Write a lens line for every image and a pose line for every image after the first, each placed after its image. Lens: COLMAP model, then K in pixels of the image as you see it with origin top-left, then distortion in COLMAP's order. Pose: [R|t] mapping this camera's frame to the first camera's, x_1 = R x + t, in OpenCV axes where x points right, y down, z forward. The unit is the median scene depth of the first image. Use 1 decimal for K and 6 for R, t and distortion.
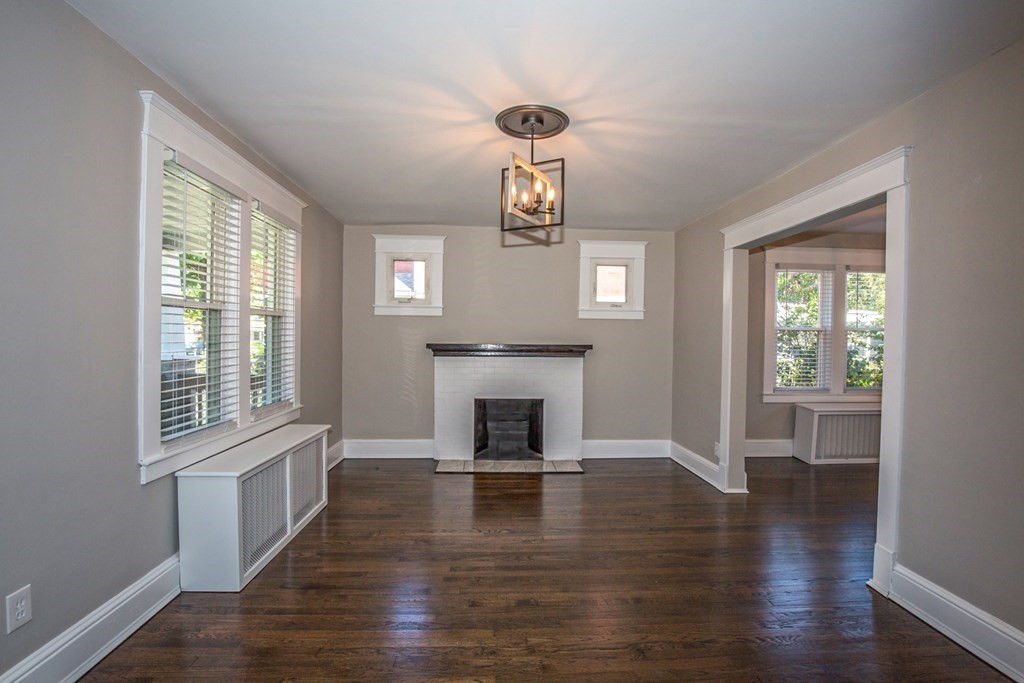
lens RADIAL K [[474.0, 0, 513.6], [0, 474.0, 352.0], [0, 0, 1]] dist [-0.026882, 0.000271]
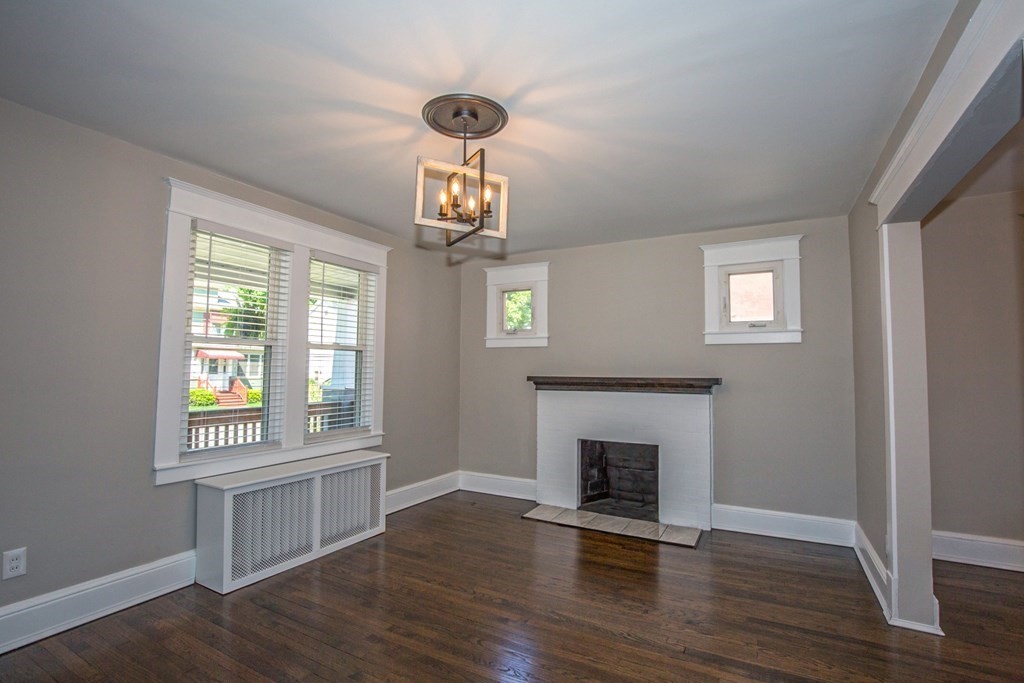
lens RADIAL K [[477.8, 0, 517.5], [0, 477.8, 344.6], [0, 0, 1]] dist [-0.026850, 0.002116]
pose [[0.849032, -0.034123, -0.527238, 0.297949], [-0.013220, 0.996228, -0.085765, 0.001503], [0.528176, 0.079788, 0.845378, 0.177007]]
